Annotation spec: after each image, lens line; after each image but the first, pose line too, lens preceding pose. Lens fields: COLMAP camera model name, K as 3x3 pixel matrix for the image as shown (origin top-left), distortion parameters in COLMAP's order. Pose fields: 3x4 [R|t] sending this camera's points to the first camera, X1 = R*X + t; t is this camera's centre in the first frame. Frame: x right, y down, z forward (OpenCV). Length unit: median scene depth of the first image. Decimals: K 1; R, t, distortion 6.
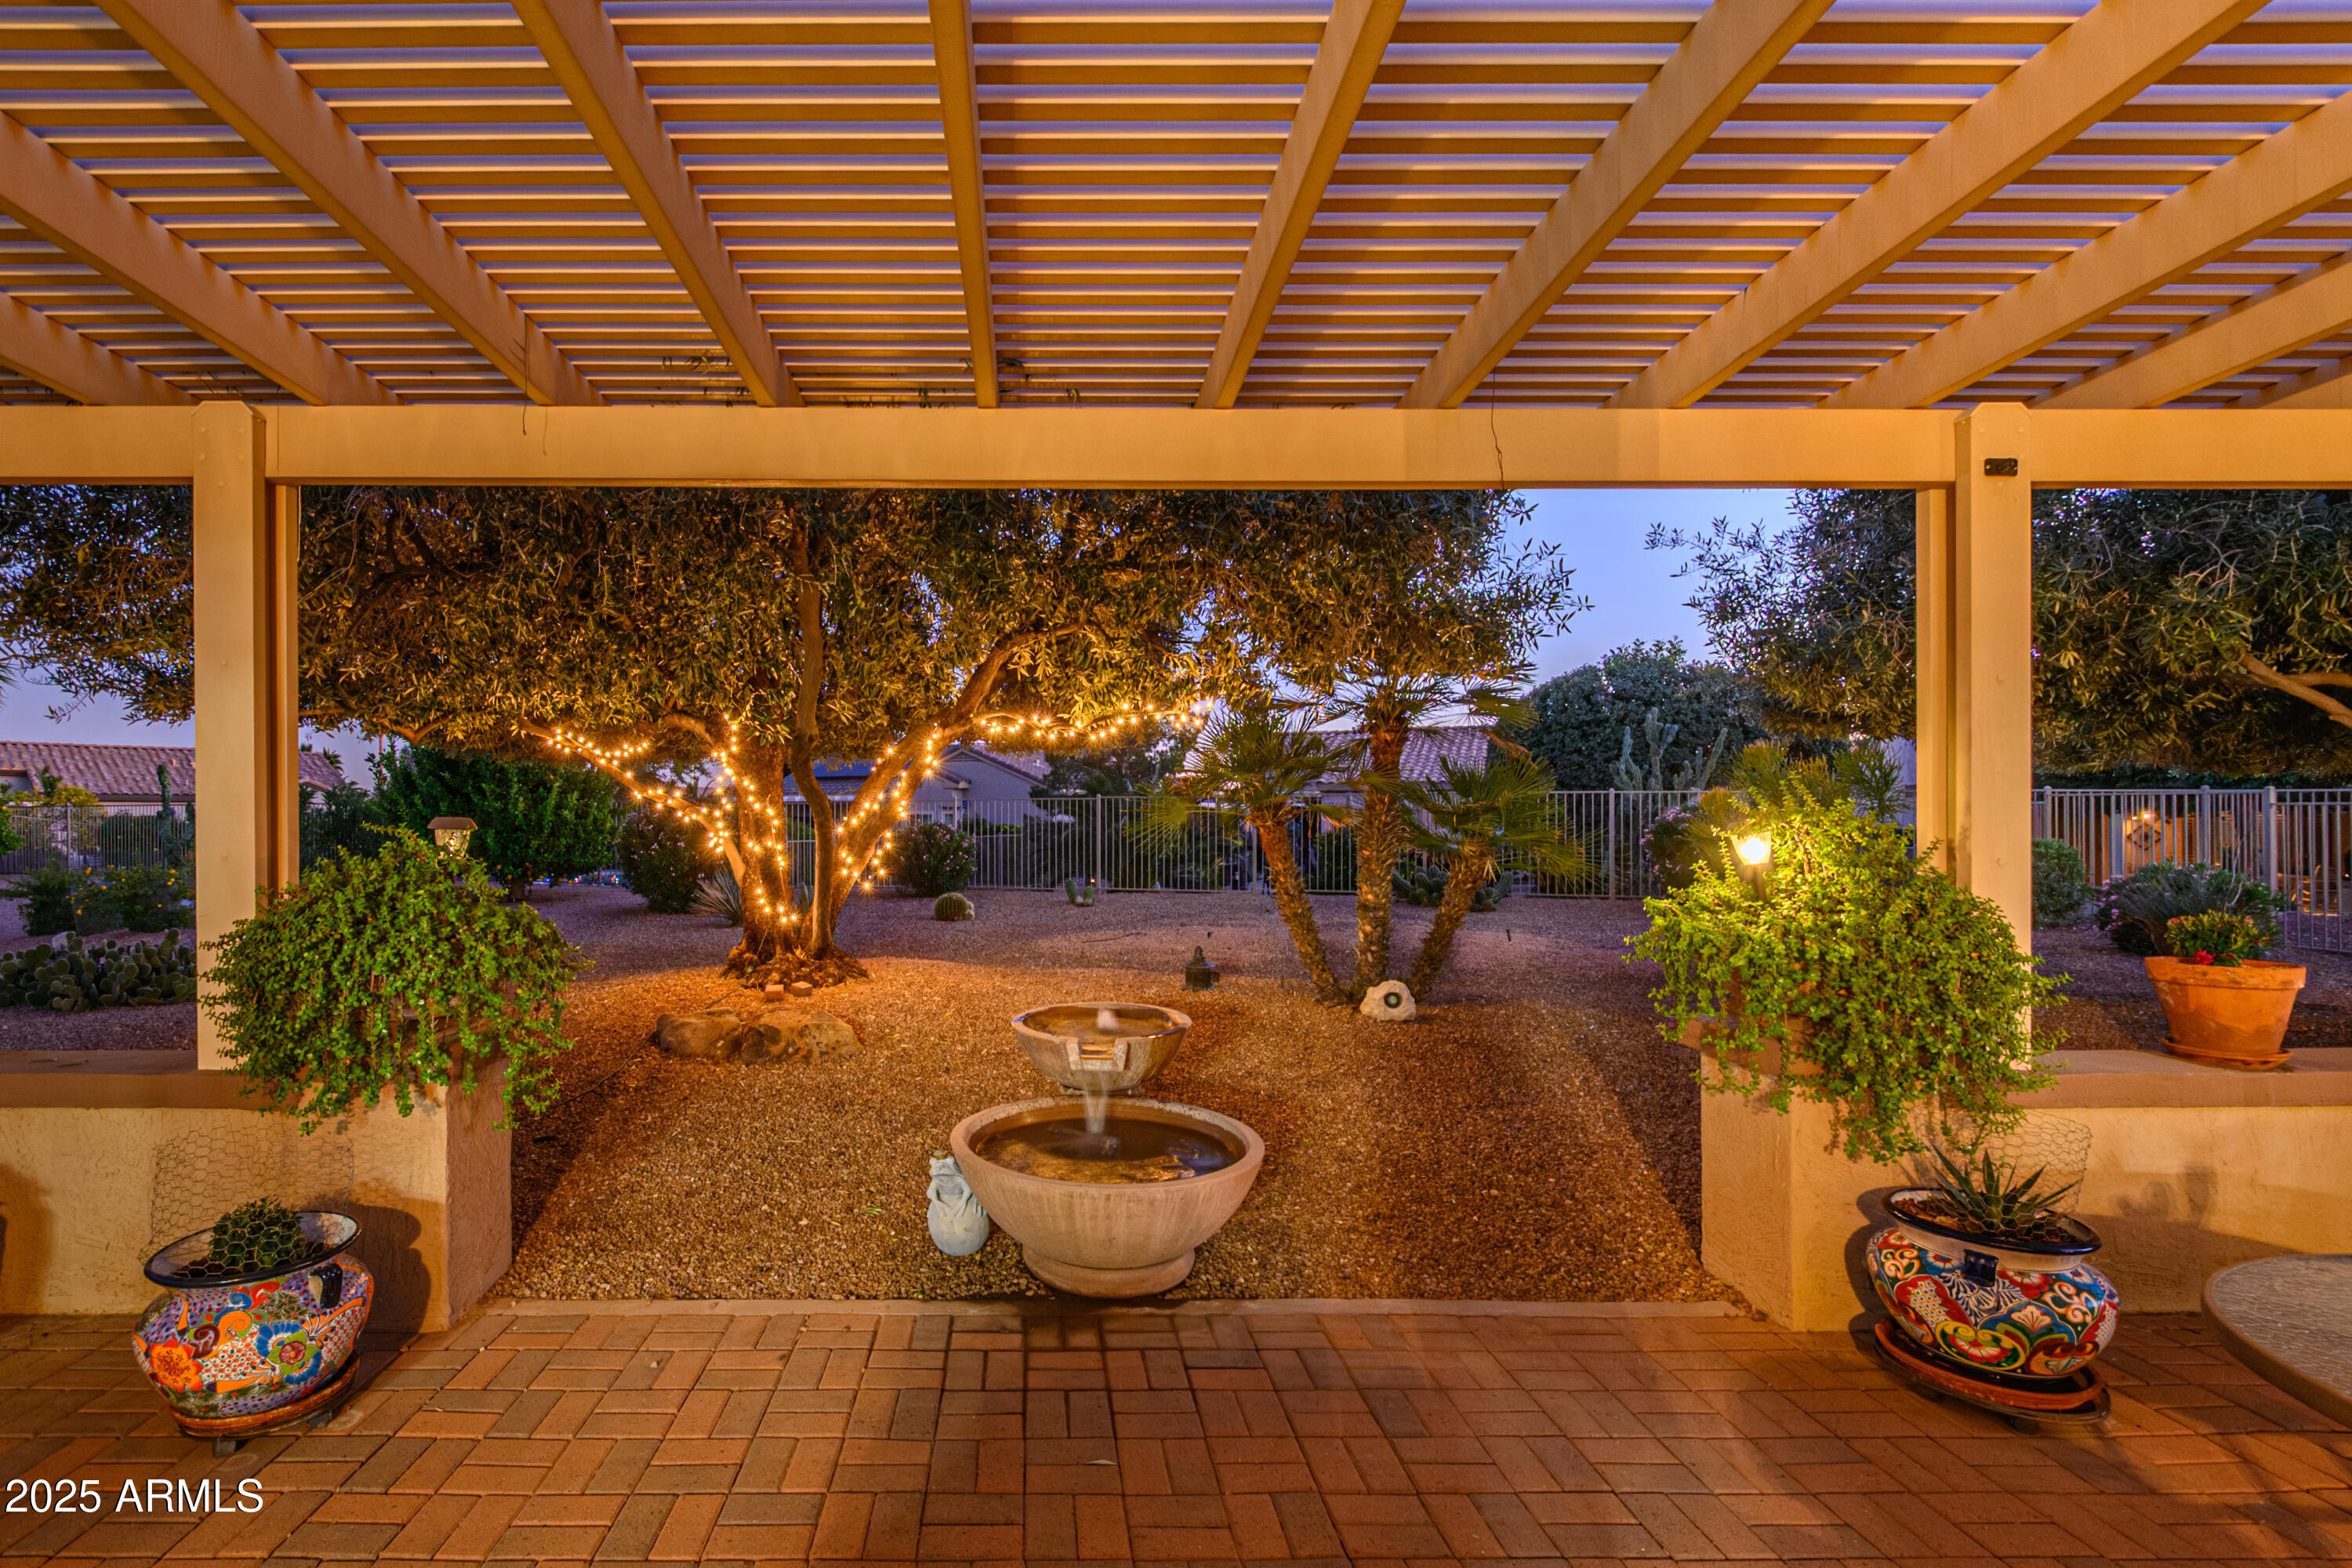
lens RADIAL K [[1096.8, 0, 996.2], [0, 1096.8, 800.9], [0, 0, 1]] dist [-0.004405, 0.000089]
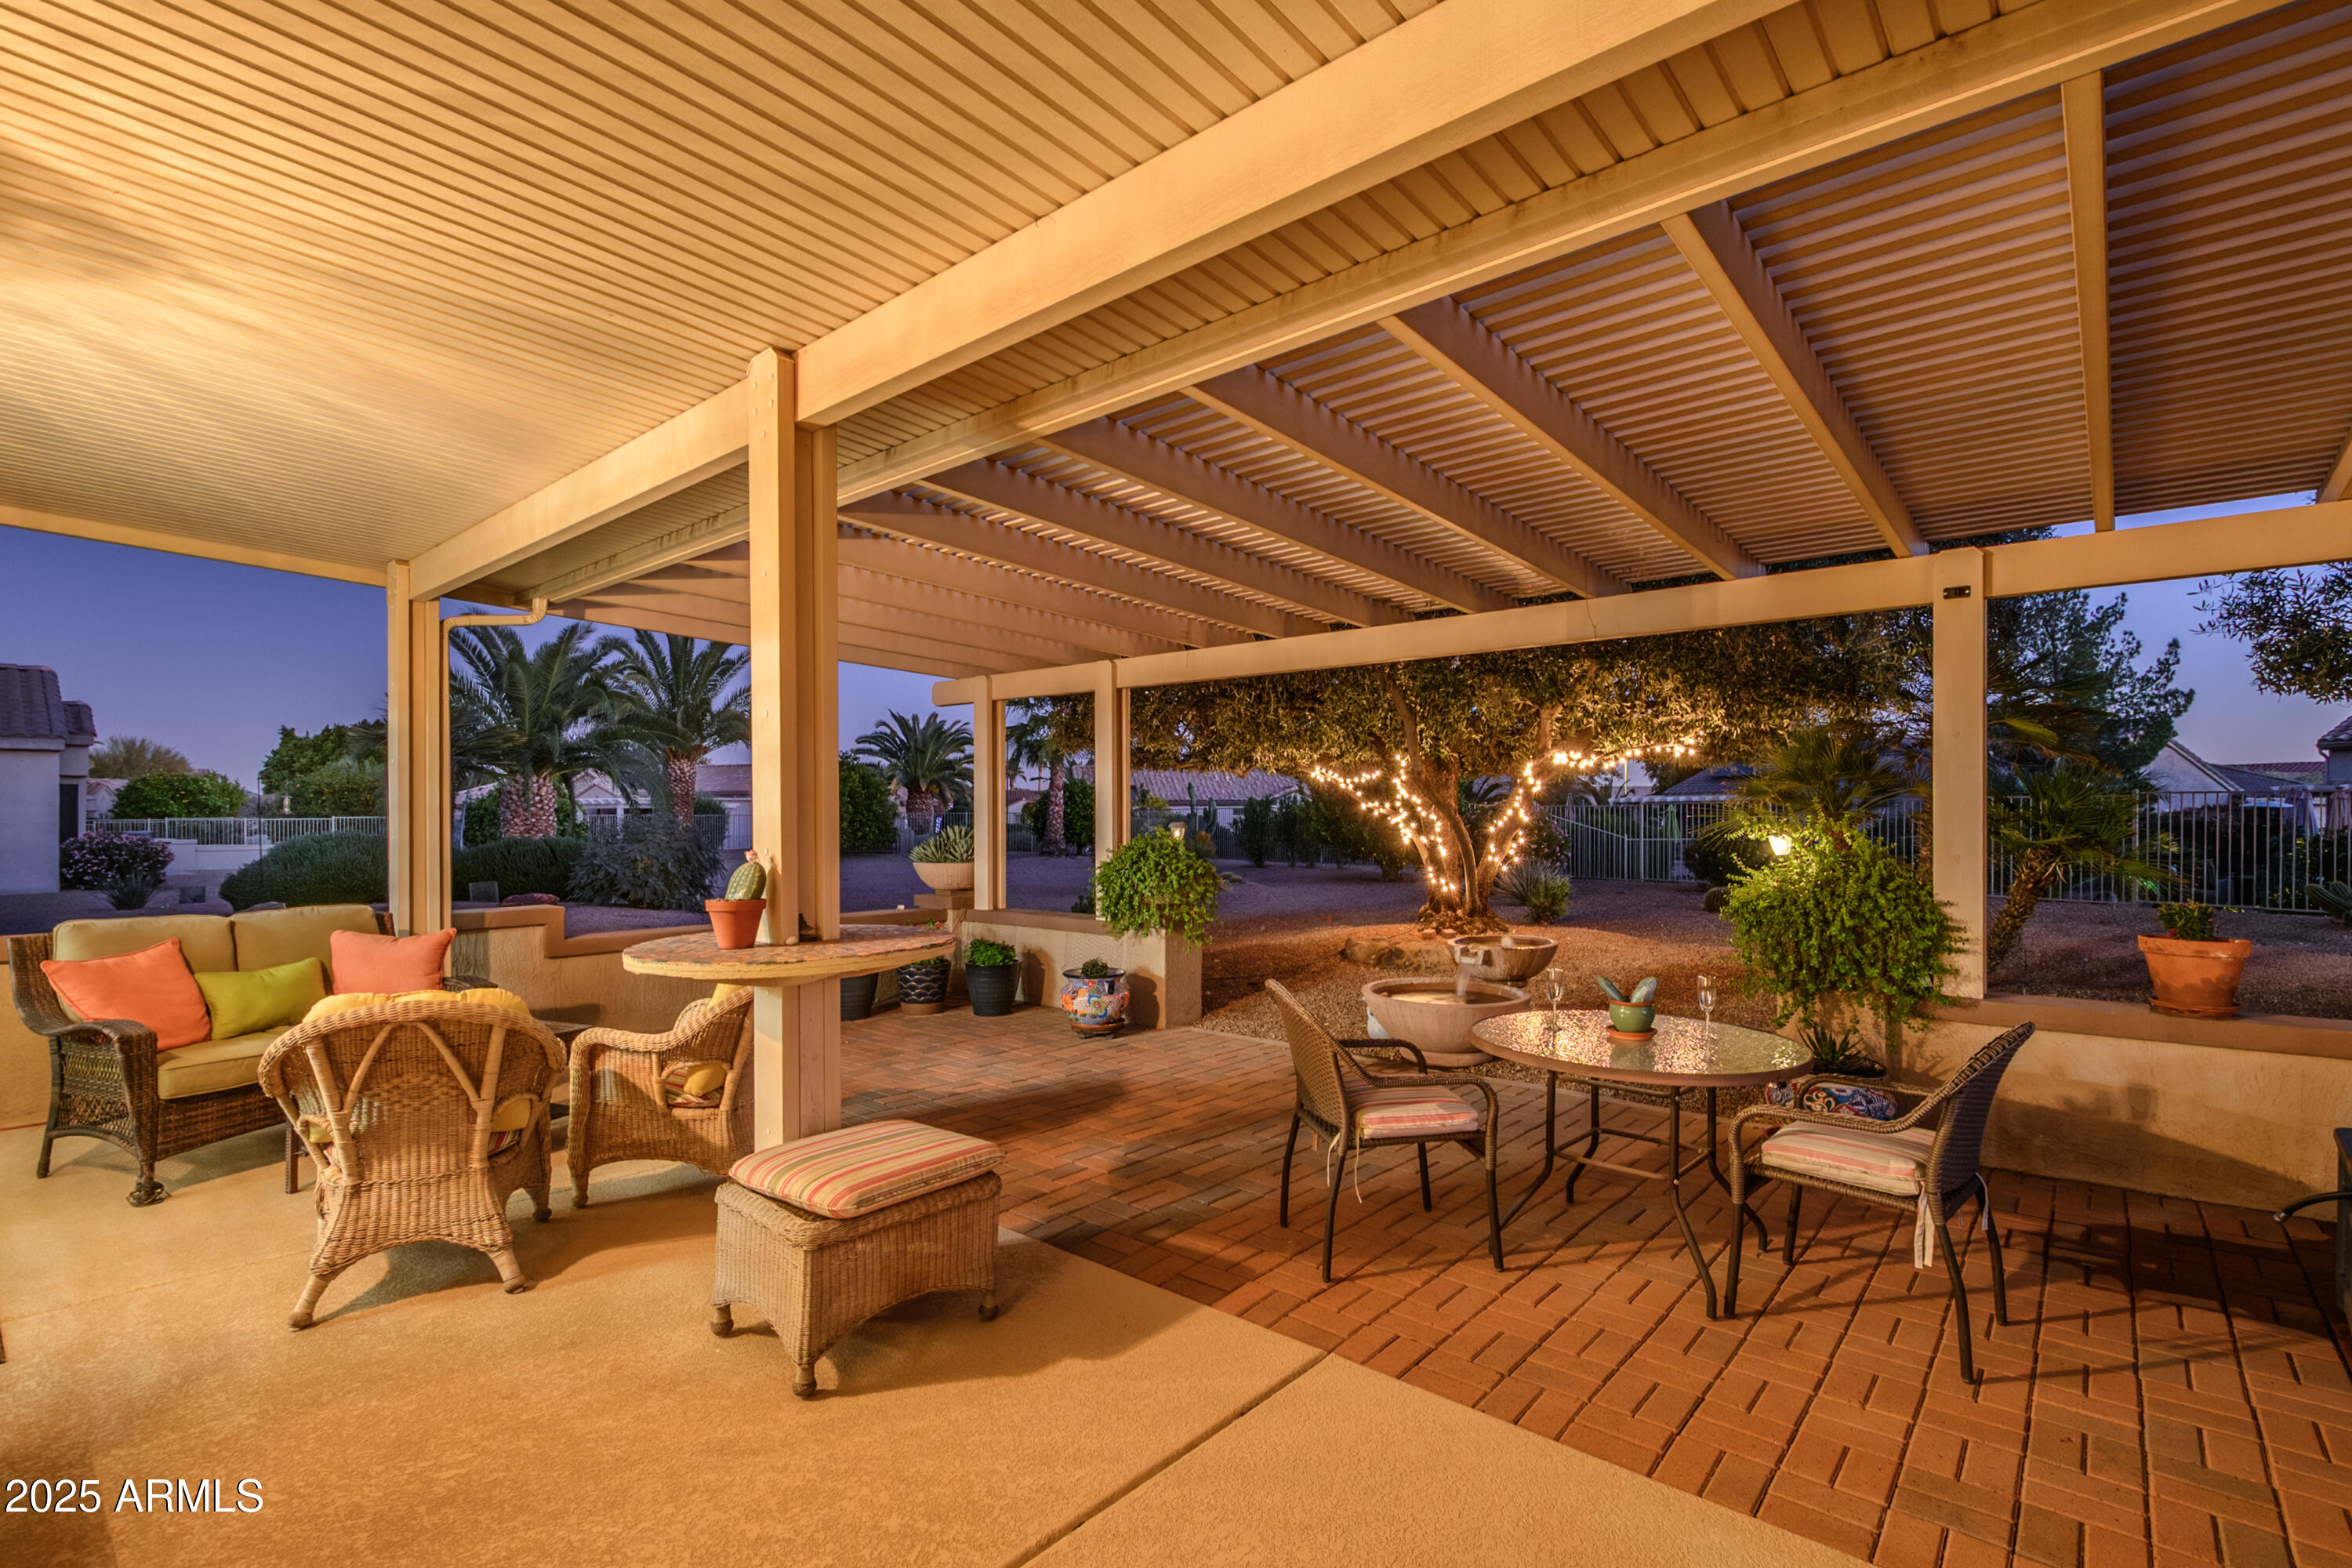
lens RADIAL K [[1046.3, 0, 1161.7], [0, 1046.3, 803.6], [0, 0, 1]] dist [0.013691, -0.003102]
pose [[0.751227, -0.009291, -0.659979, 0.664554], [0.011148, 0.999937, -0.001388, -0.015660], [0.659950, -0.006314, 0.751283, -0.491592]]
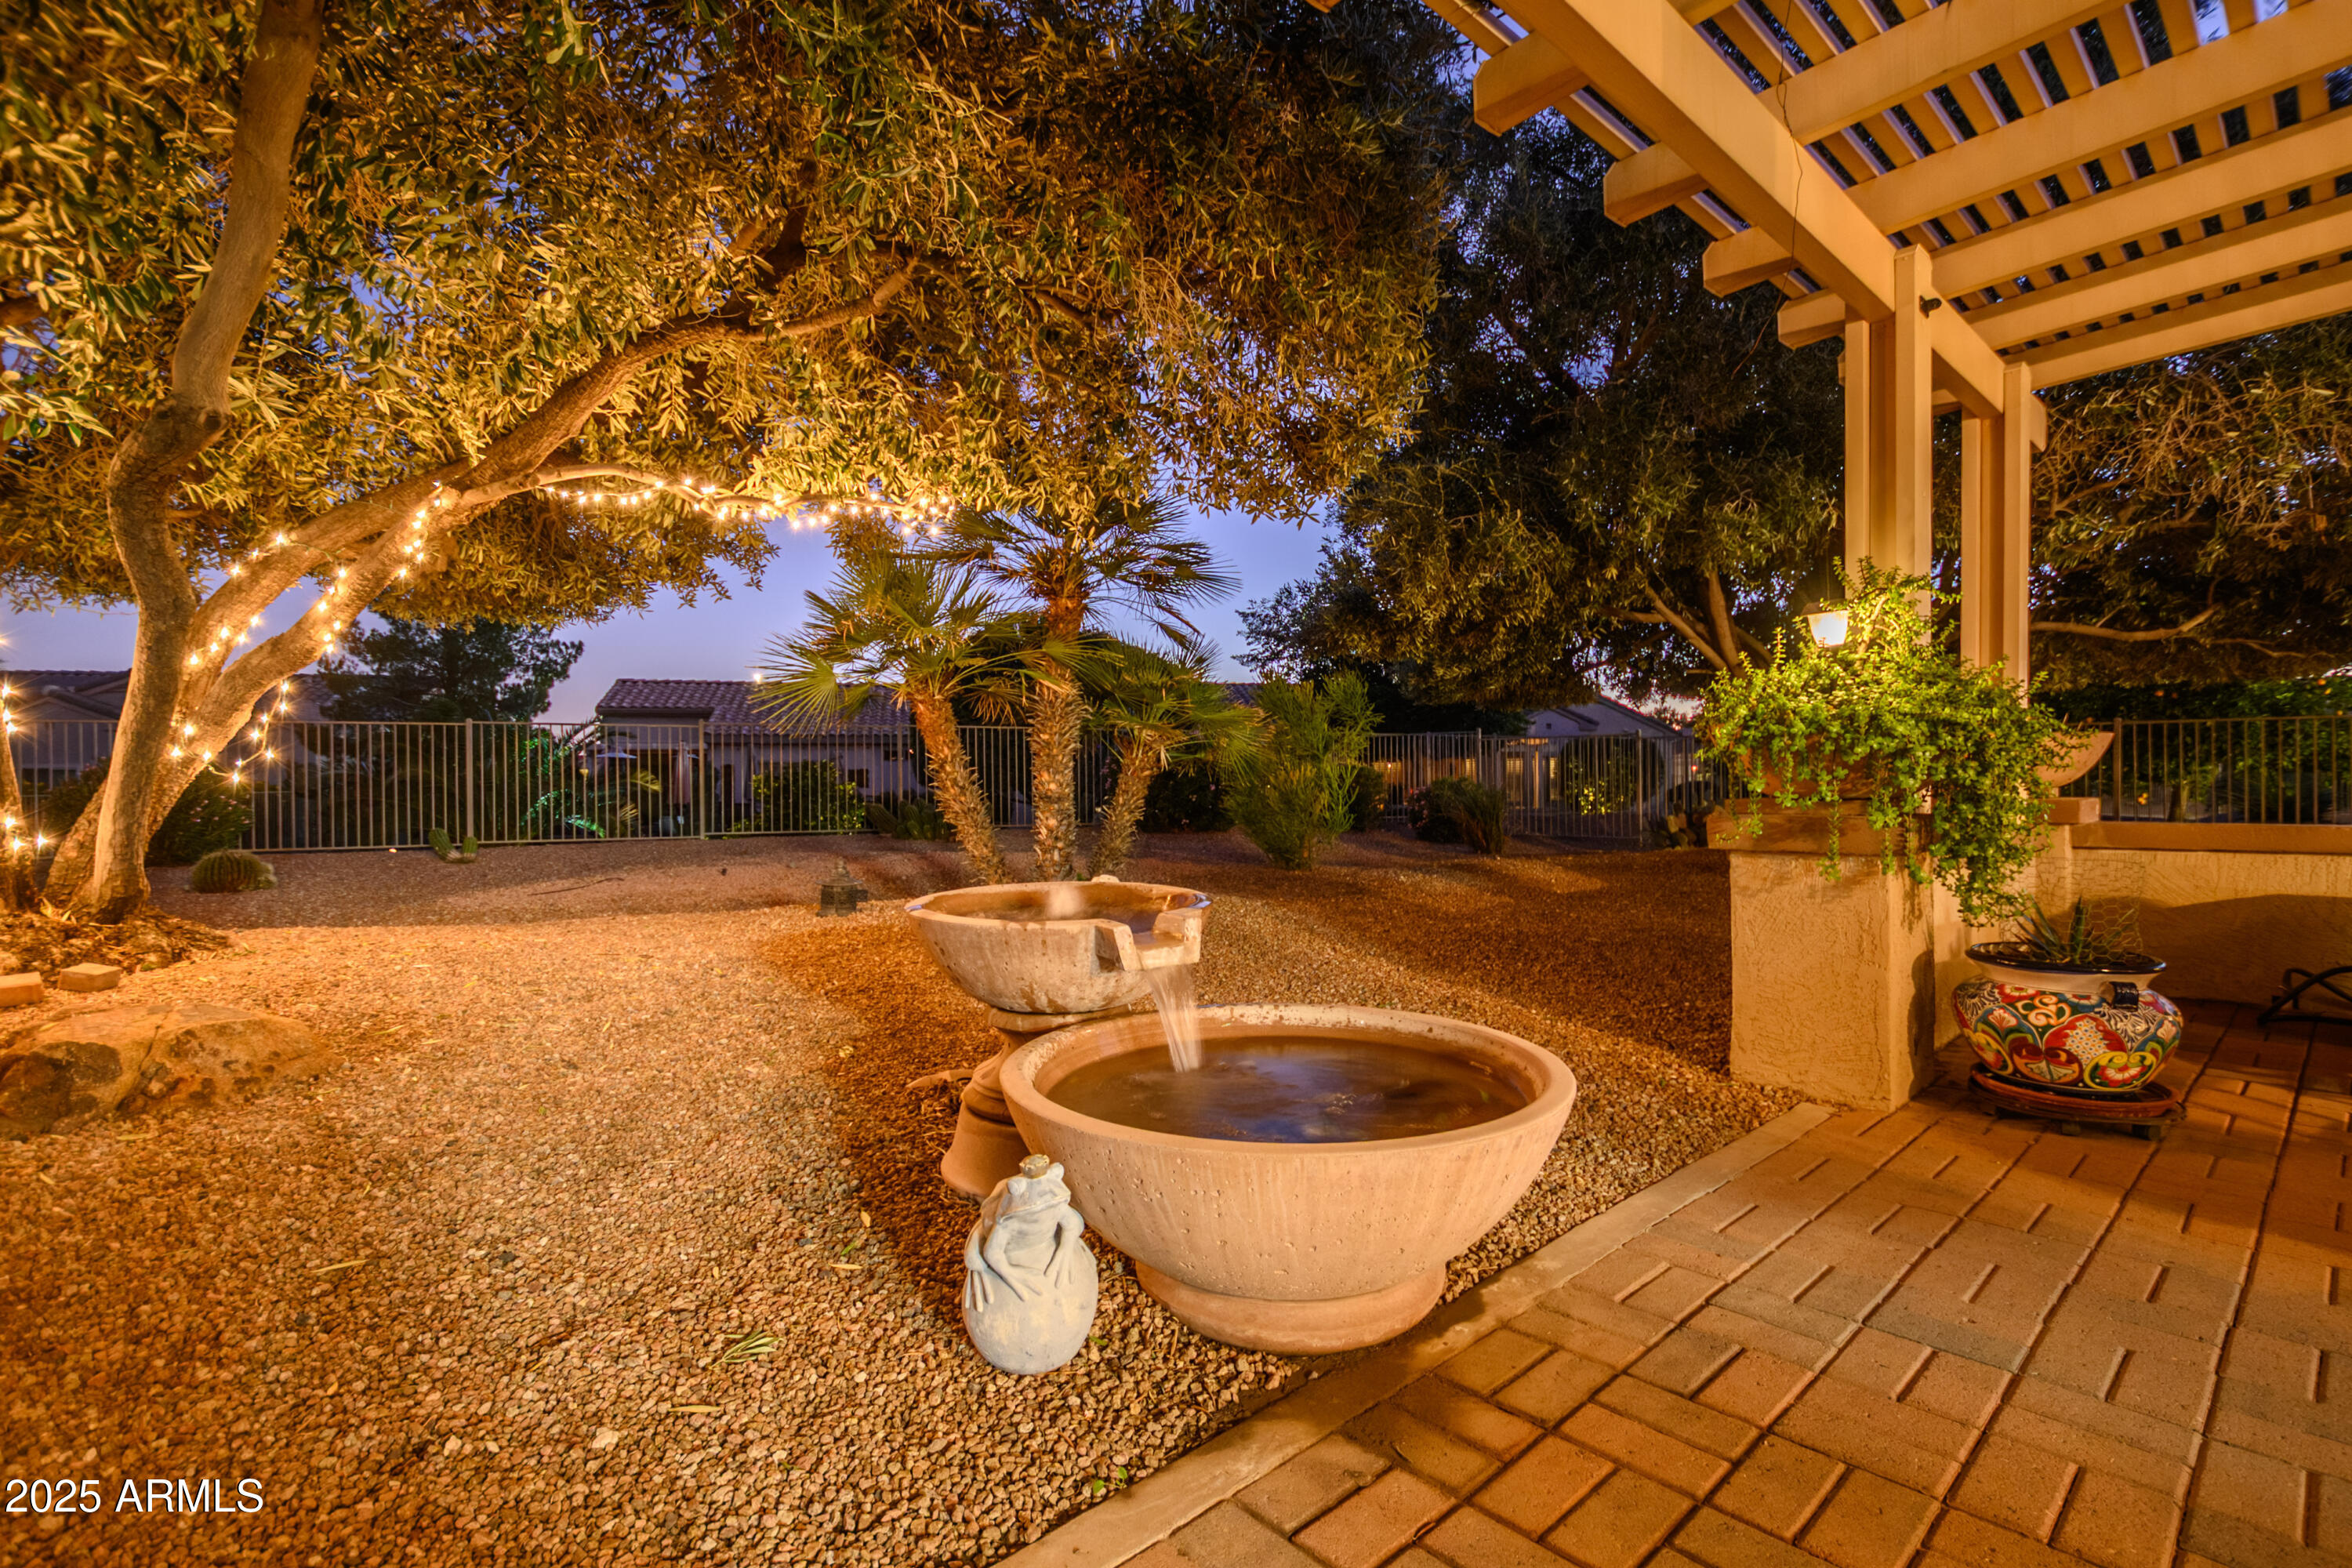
lens RADIAL K [[1046.3, 0, 1203.0], [0, 1046.3, 797.5], [0, 0, 1]] dist [0.013691, -0.003102]
pose [[0.708087, -0.006493, 0.706095, -0.217043], [-0.008252, 0.999813, 0.017469, 0.109080], [-0.706077, -0.018196, 0.707902, 0.440851]]
